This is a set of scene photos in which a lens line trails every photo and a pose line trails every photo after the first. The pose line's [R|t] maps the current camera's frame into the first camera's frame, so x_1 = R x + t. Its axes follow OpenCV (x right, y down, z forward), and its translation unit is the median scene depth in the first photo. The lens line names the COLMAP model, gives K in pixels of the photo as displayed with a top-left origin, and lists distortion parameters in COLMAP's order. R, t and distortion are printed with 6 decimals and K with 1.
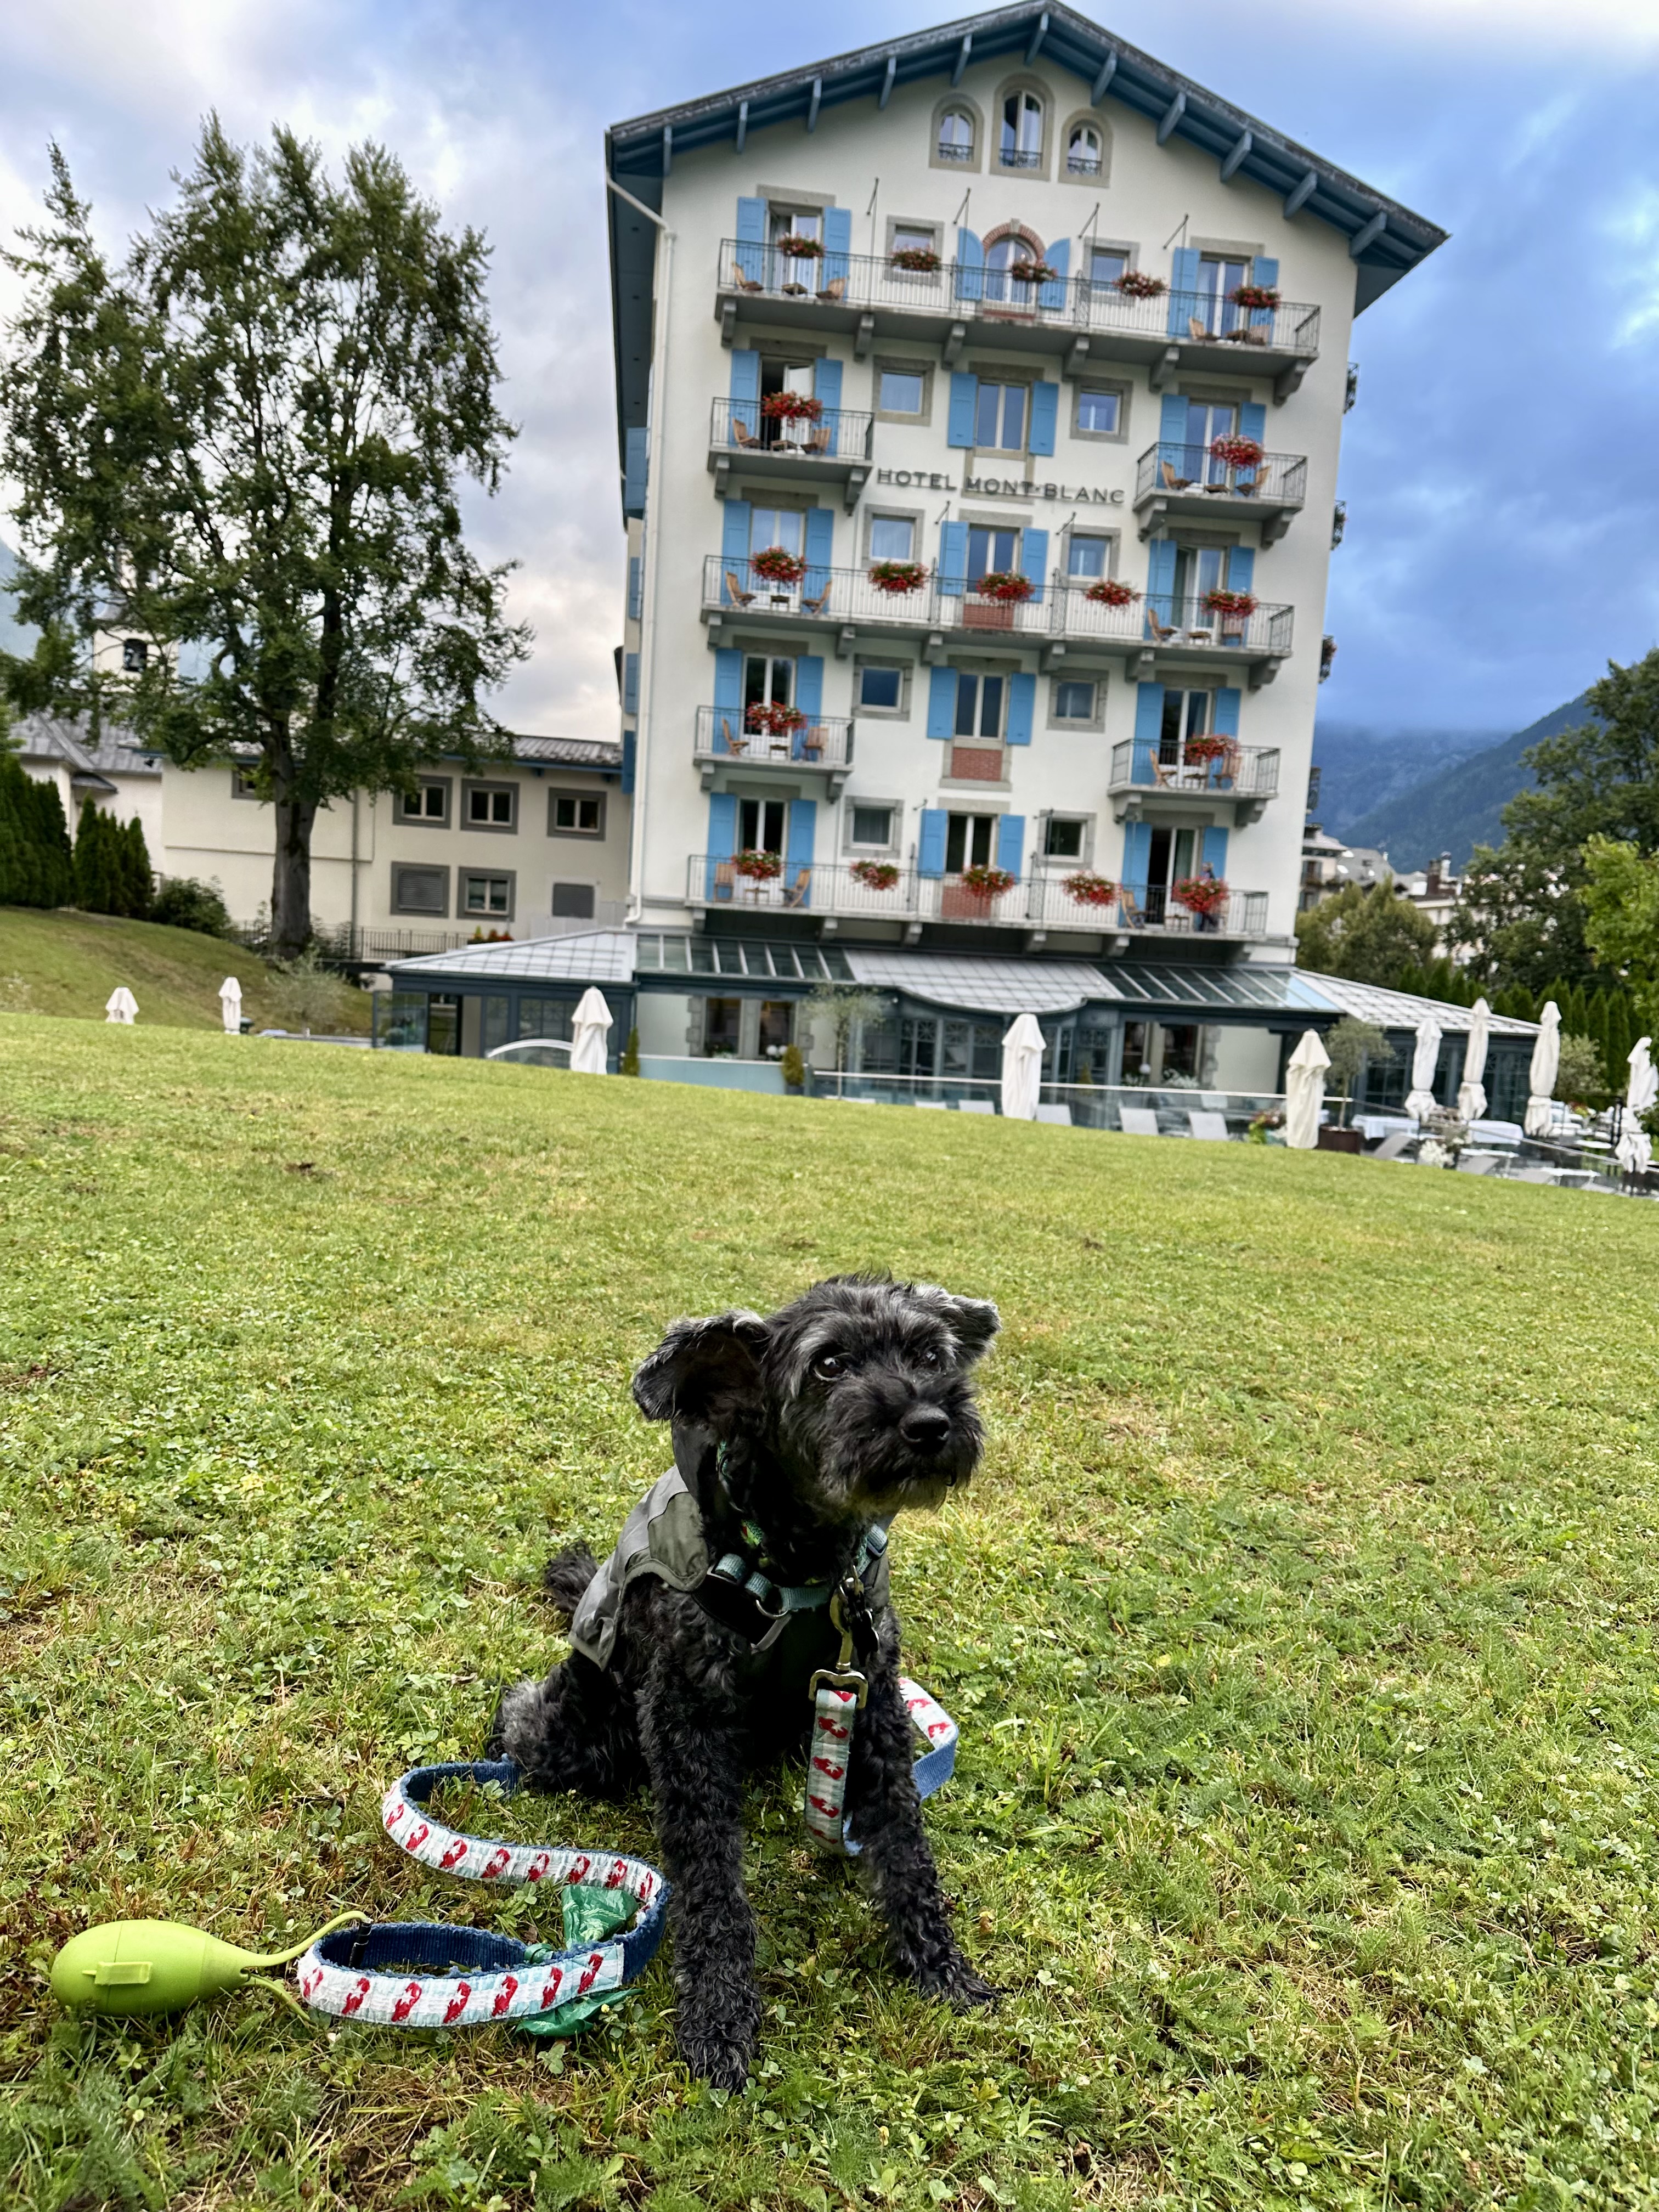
lens RADIAL K [[1545.7, 0, 829.5], [0, 1545.7, 1106.0], [0, 0, 1]] dist [0.002976, -0.004443]
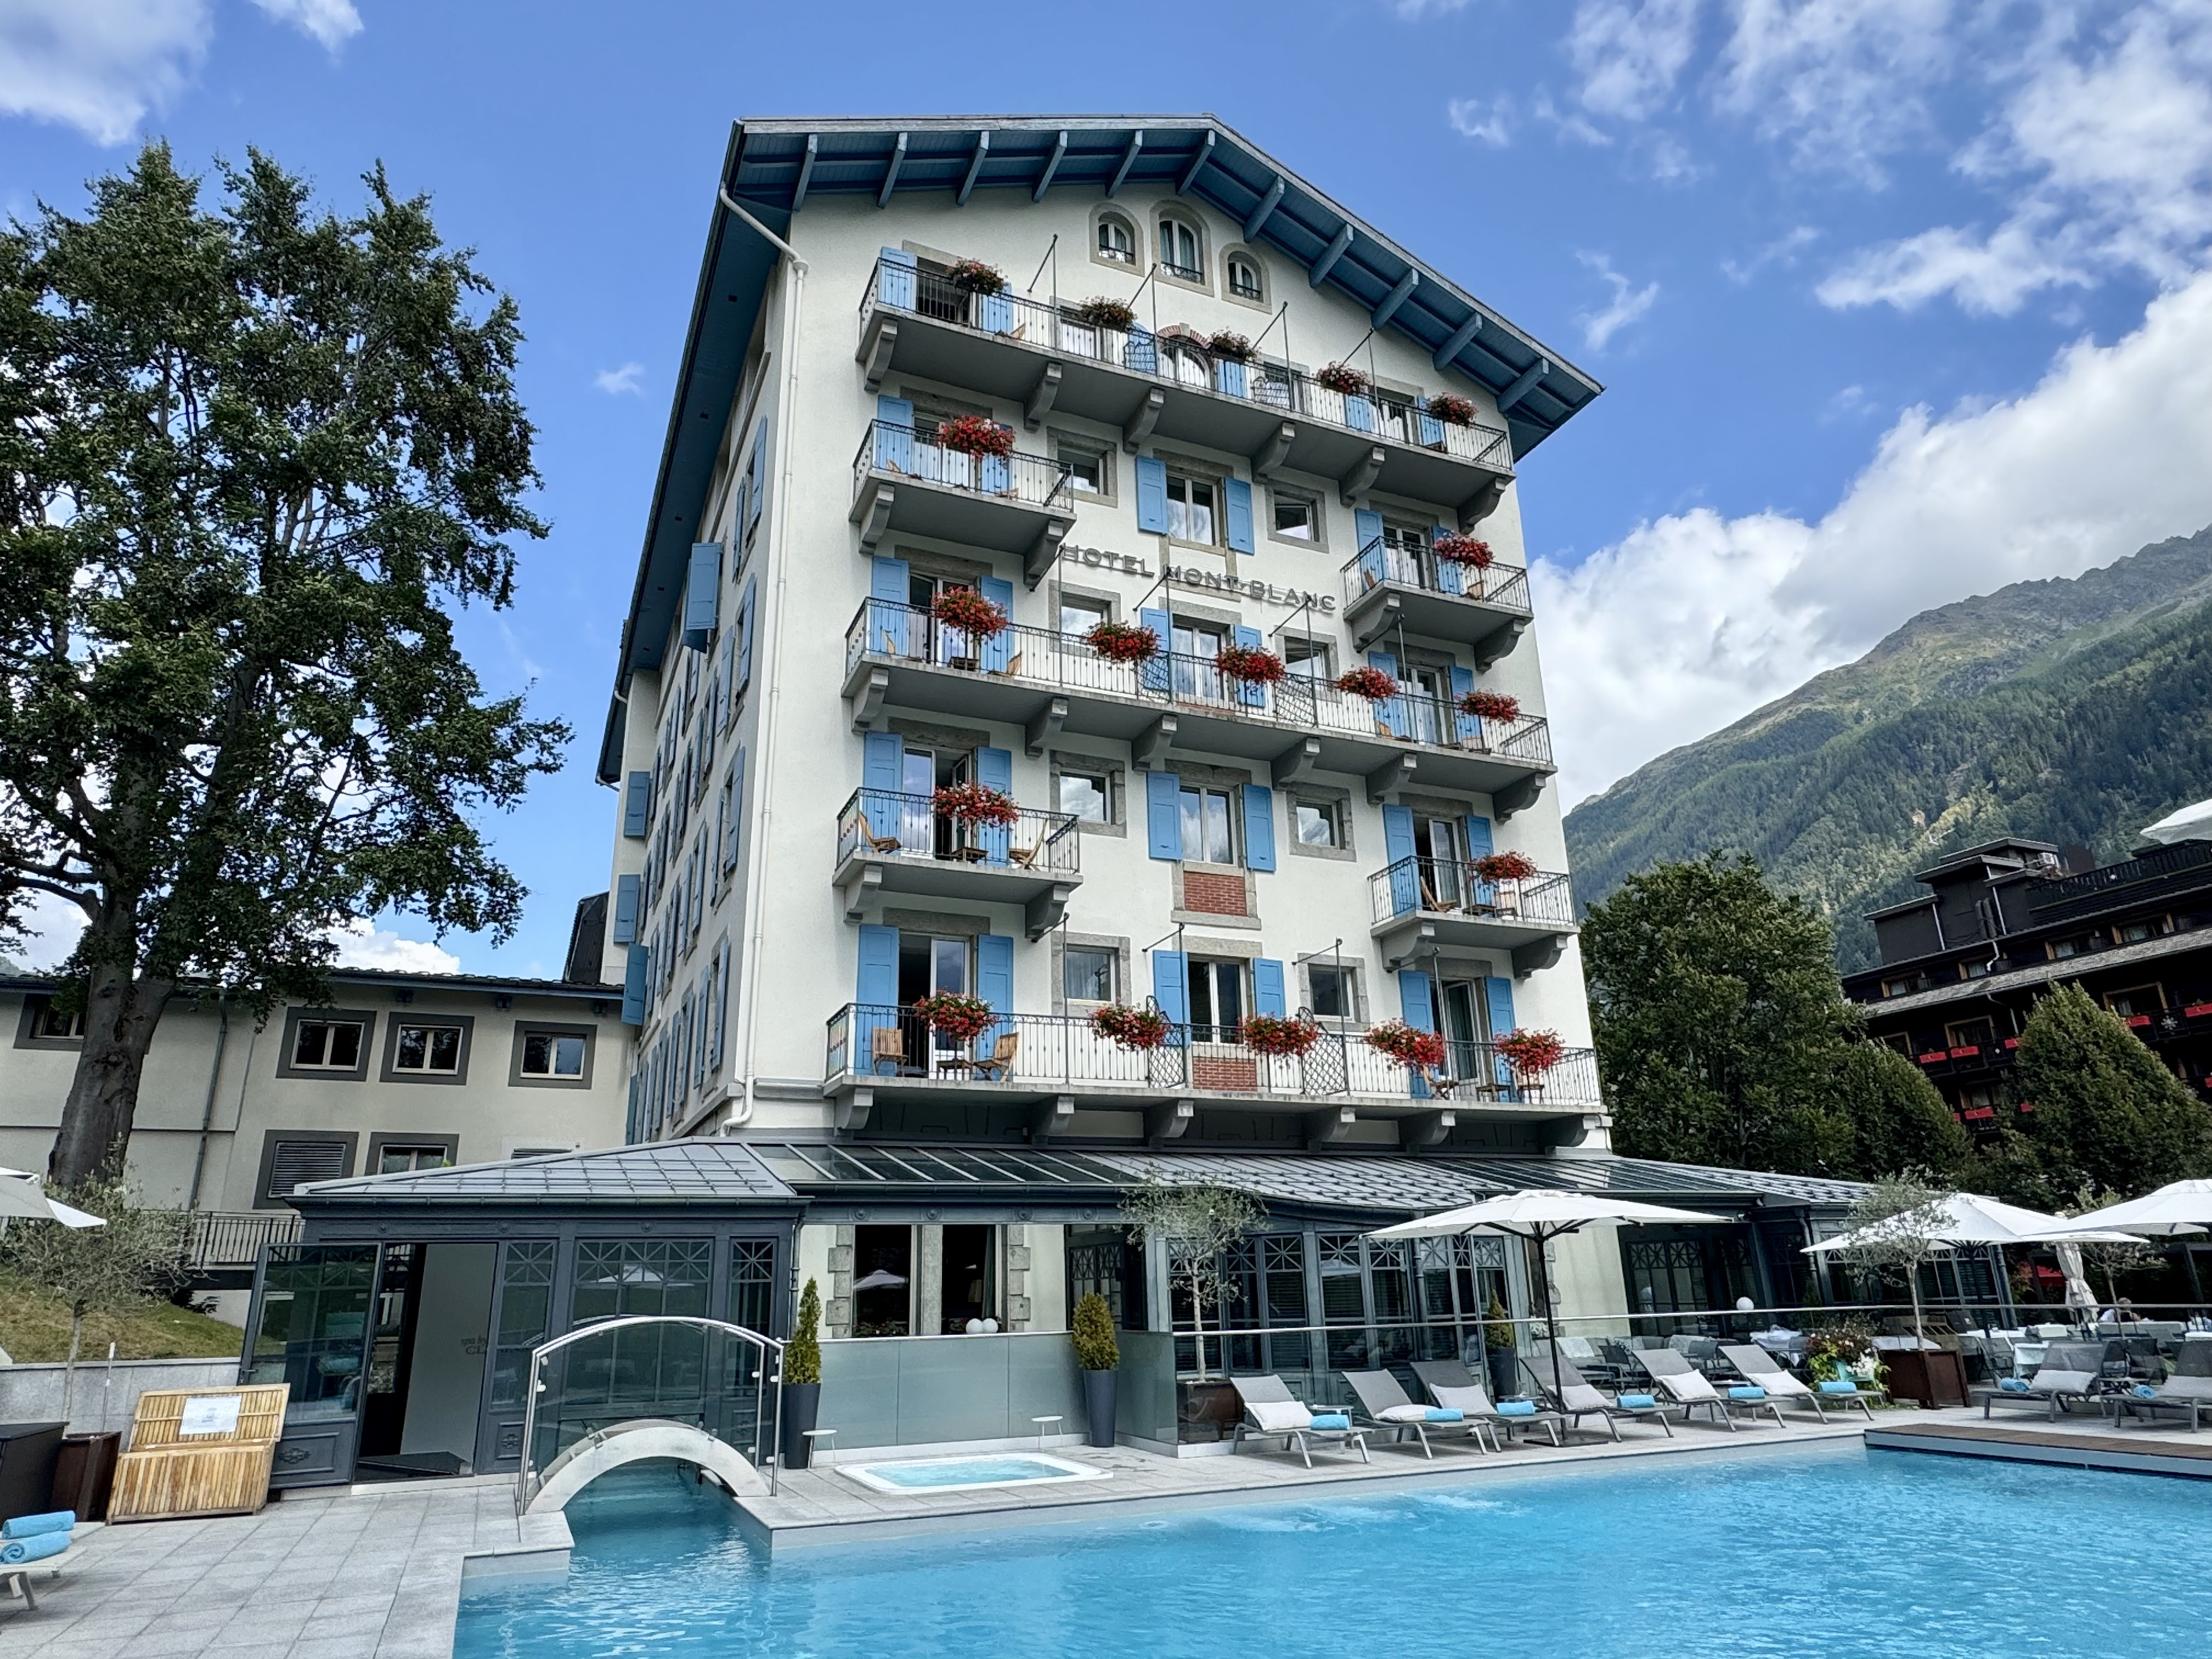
lens RADIAL K [[1330.6, 0, 1106.0], [0, 1330.6, 829.5], [0, 0, 1]] dist [0.059626, -0.047664]
pose [[0.958338, 0.018953, 0.285006, -0.139210], [0.098971, 0.913952, -0.393569, -0.002400], [-0.267941, 0.405380, 0.873999, 0.443962]]
